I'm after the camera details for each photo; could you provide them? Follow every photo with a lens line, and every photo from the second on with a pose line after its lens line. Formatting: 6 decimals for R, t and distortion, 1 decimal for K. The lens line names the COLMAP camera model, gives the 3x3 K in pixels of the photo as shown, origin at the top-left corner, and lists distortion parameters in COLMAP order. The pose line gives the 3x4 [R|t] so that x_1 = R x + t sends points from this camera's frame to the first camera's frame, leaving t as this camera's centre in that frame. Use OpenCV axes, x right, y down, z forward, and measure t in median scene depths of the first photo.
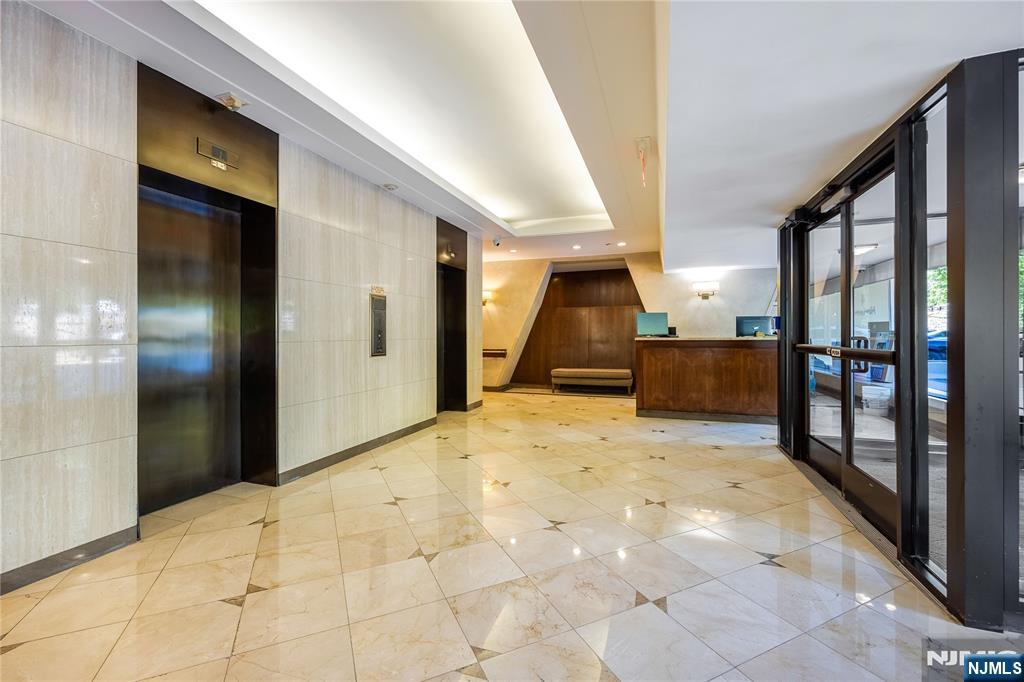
lens RADIAL K [[418.7, 0, 506.3], [0, 418.7, 337.4], [0, 0, 1]] dist [-0.000100, 0.000171]
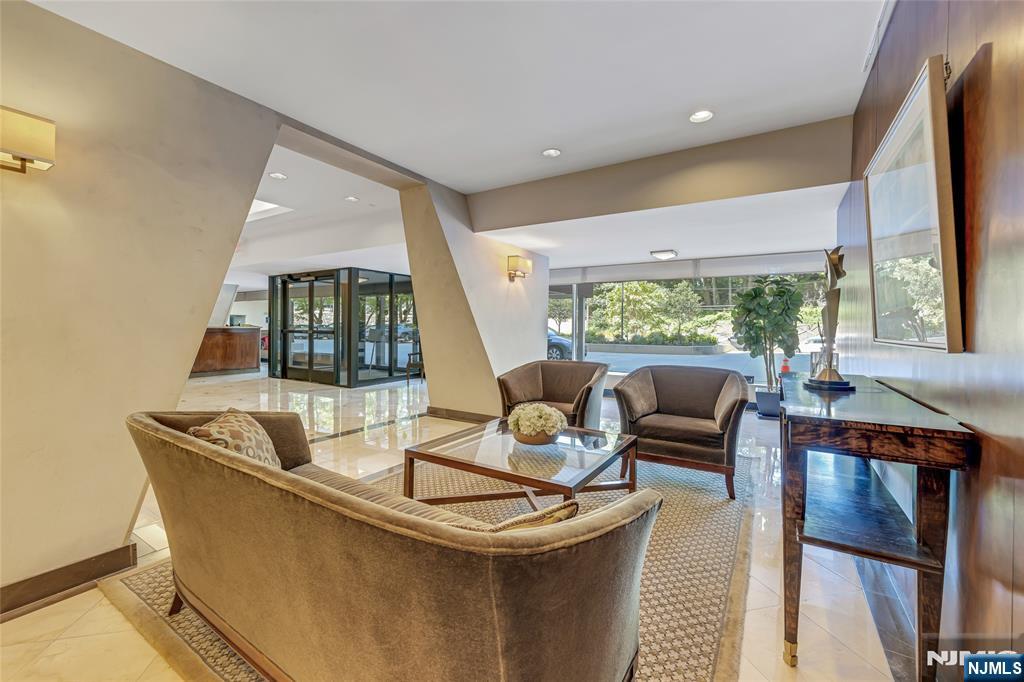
lens RADIAL K [[418.3, 0, 514.8], [0, 418.3, 327.7], [0, 0, 1]] dist [-0.000447, 0.000044]
pose [[0.207959, 0.003691, 0.978131, -0.932174], [-0.008122, 0.999965, -0.002047, -0.002315], [-0.978104, -0.007518, 0.207982, -0.535394]]
